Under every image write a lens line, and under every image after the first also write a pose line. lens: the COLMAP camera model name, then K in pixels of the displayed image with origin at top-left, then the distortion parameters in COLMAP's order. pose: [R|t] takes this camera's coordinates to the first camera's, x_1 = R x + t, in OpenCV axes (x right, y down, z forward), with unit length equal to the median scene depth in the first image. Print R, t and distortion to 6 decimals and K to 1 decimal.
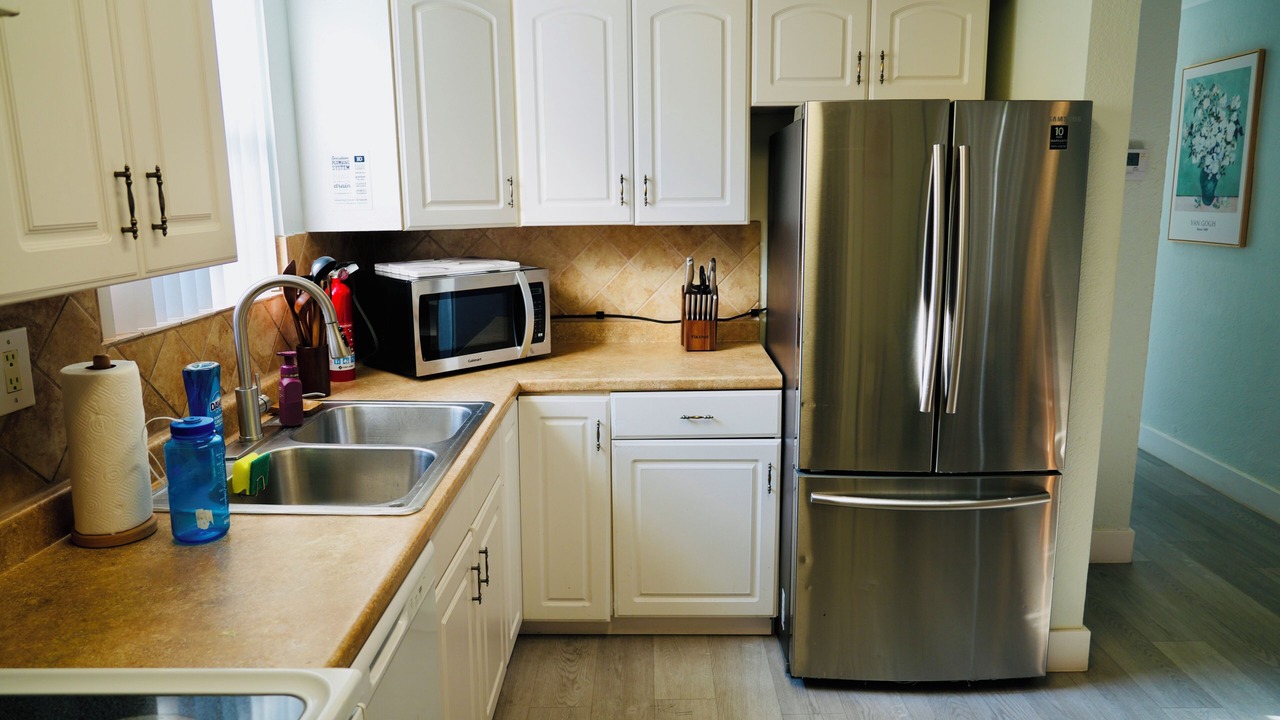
lens RADIAL K [[861.3, 0, 646.5], [0, 861.3, 354.2], [0, 0, 1]] dist [-0.033016, 0.019064]
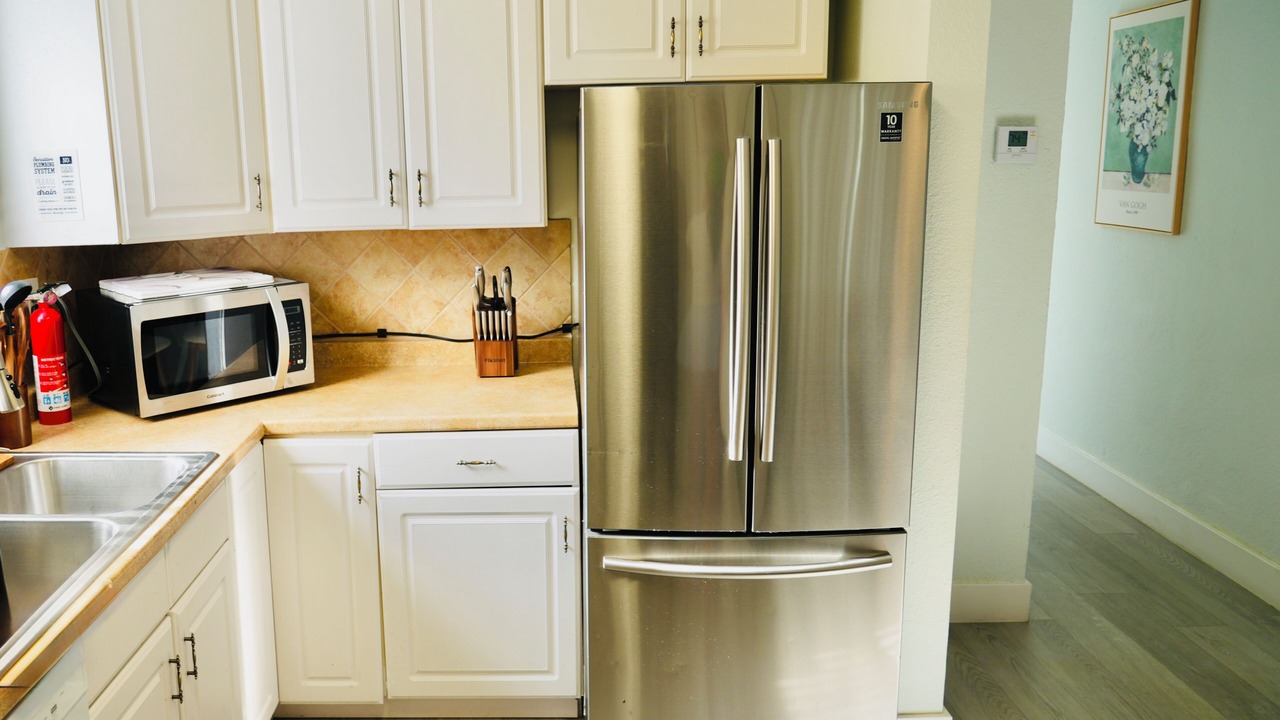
lens RADIAL K [[997.3, 0, 638.4], [0, 997.3, 310.0], [0, 0, 1]] dist [-0.032979, 0.008069]
pose [[0.999900, -0.010451, -0.009480, 0.220080], [0.010544, 0.999895, 0.009907, -0.080388], [0.009375, -0.010006, 0.999906, 0.037528]]
